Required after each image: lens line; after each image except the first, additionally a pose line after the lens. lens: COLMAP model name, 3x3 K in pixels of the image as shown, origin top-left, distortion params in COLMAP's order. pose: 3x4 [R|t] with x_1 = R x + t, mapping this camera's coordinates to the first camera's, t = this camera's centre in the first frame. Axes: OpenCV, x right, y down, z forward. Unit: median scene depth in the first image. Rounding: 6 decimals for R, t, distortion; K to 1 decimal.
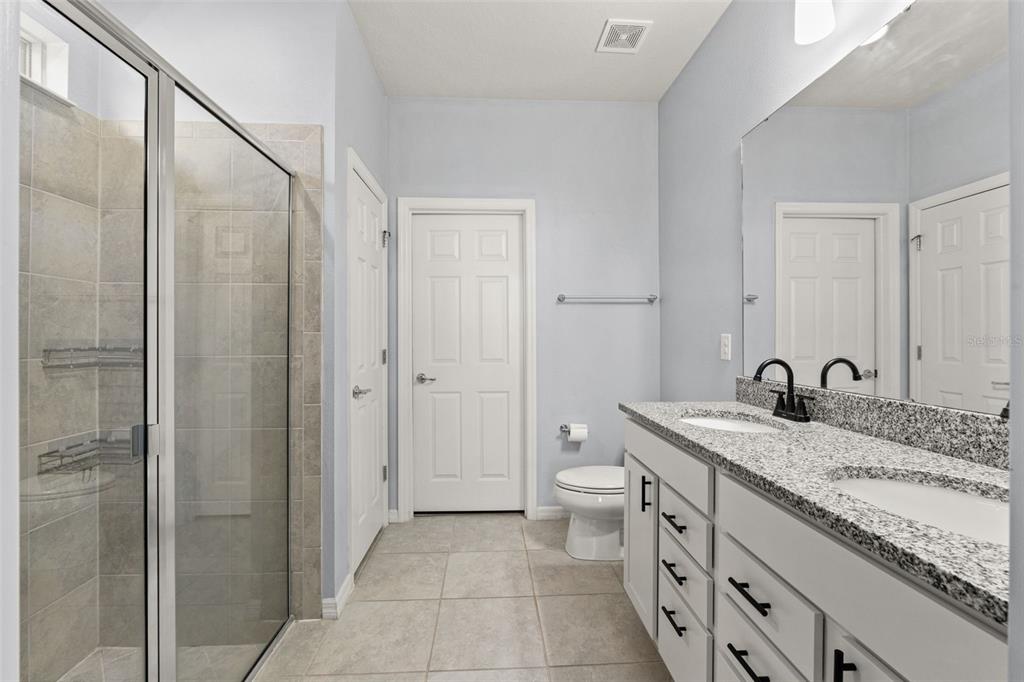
lens RADIAL K [[443.0, 0, 507.4], [0, 443.0, 339.0], [0, 0, 1]] dist [-0.000673, 0.000023]
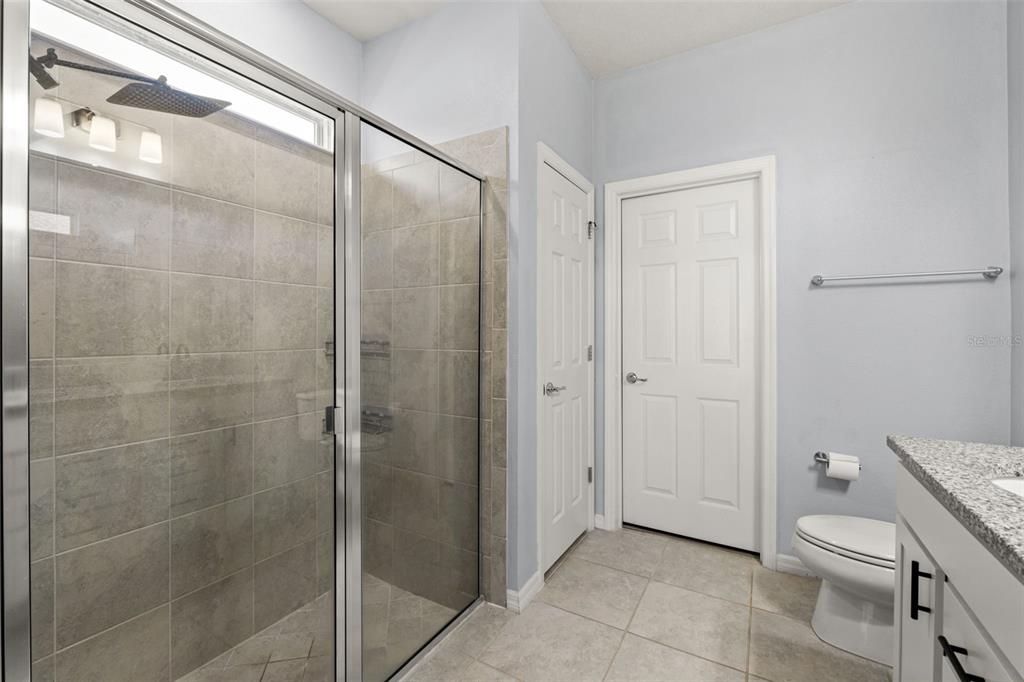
lens RADIAL K [[443.0, 0, 510.0], [0, 443.0, 333.9], [0, 0, 1]] dist [-0.000673, 0.000023]
pose [[0.835242, 0.004962, -0.549860, 0.141096], [-0.003247, 0.999986, 0.004092, -0.007483], [0.549873, -0.001632, 0.835247, 0.141696]]
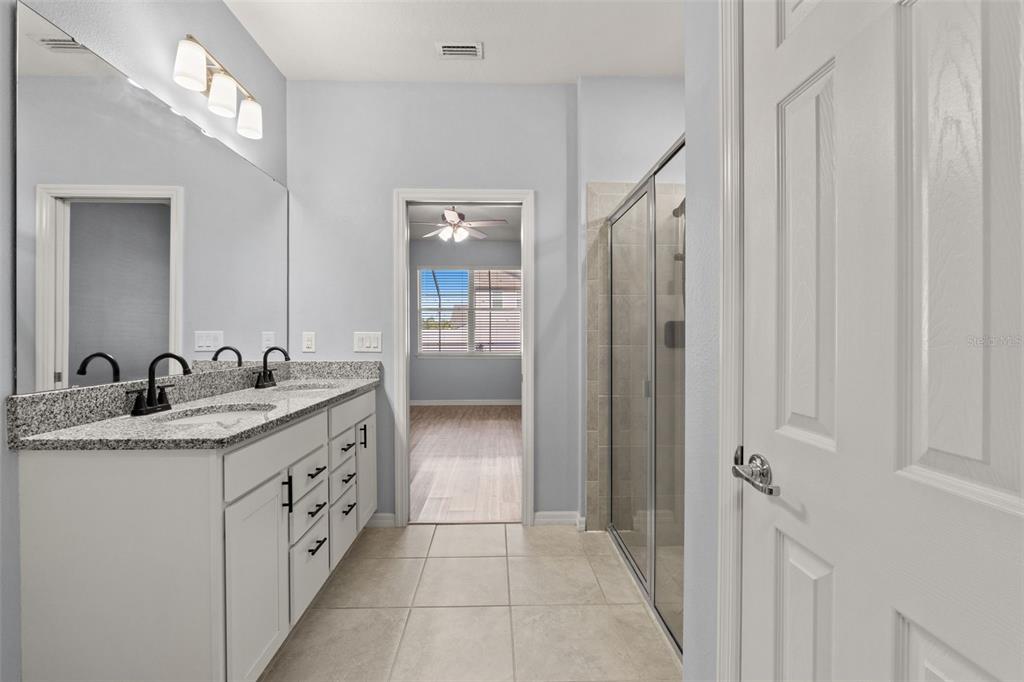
lens RADIAL K [[443.0, 0, 512.9], [0, 443.0, 335.8], [0, 0, 1]] dist [-0.000673, 0.000023]
pose [[-0.999947, 0.010295, 0.000850, -0.163054], [0.010304, 0.999894, 0.010312, 0.005714], [-0.000744, 0.010320, -0.999946, 1.952556]]
